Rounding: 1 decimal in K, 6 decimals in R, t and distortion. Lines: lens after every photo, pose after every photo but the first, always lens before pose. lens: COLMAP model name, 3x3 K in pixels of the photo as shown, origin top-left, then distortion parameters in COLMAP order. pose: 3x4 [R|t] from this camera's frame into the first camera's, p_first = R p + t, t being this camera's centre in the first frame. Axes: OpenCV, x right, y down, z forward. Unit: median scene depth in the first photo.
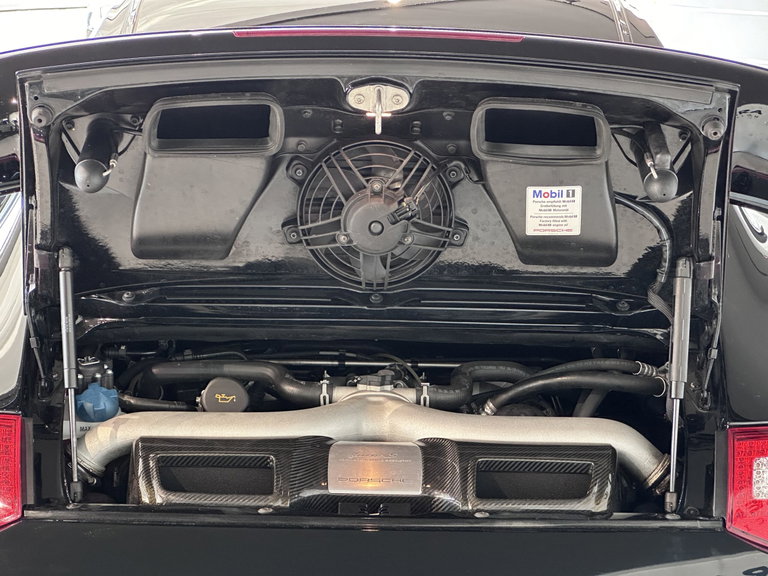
lens RADIAL K [[1684.2, 0, 384.0], [0, 1684.2, 288.0], [0, 0, 1]] dist [-0.273717, 6.365387]
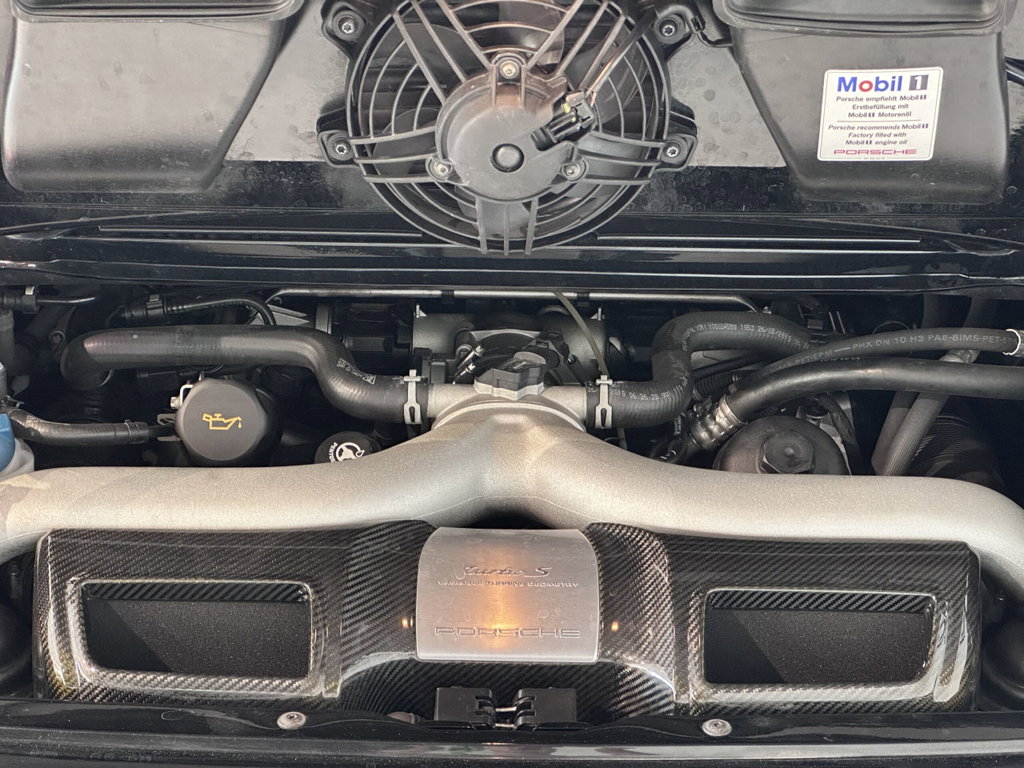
lens RADIAL K [[2245.6, 0, 512.0], [0, 2245.6, 384.0], [0, 0, 1]] dist [-0.273717, 6.365387]
pose [[0.999965, -0.000431, -0.008338, 0.001691], [0.002652, 0.963347, 0.268244, -0.139786], [0.007917, -0.268257, 0.963315, 0.352586]]
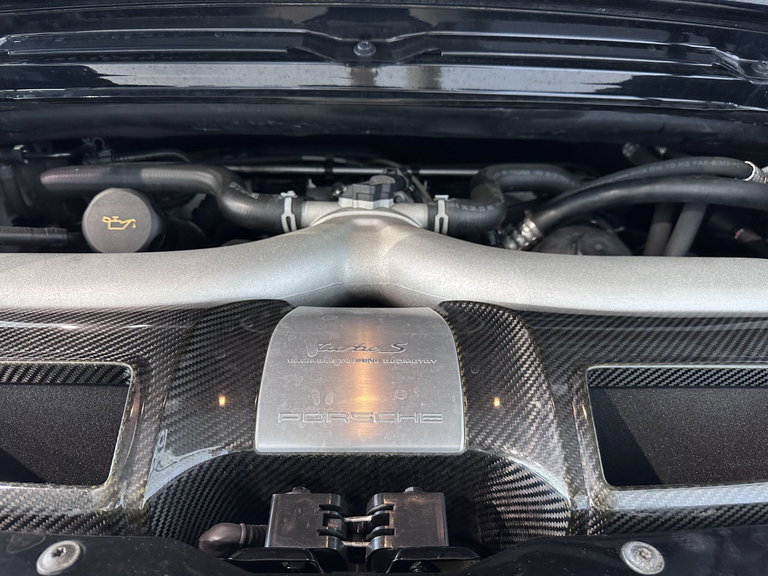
lens RADIAL K [[531.8, 0, 384.0], [0, 531.8, 288.0], [0, 0, 1]] dist [0.117642, -0.228848]
pose [[0.999934, -0.008171, 0.008040, -0.000079], [0.006044, 0.971760, 0.235894, 0.045476], [-0.009740, -0.235830, 0.971745, 0.849935]]
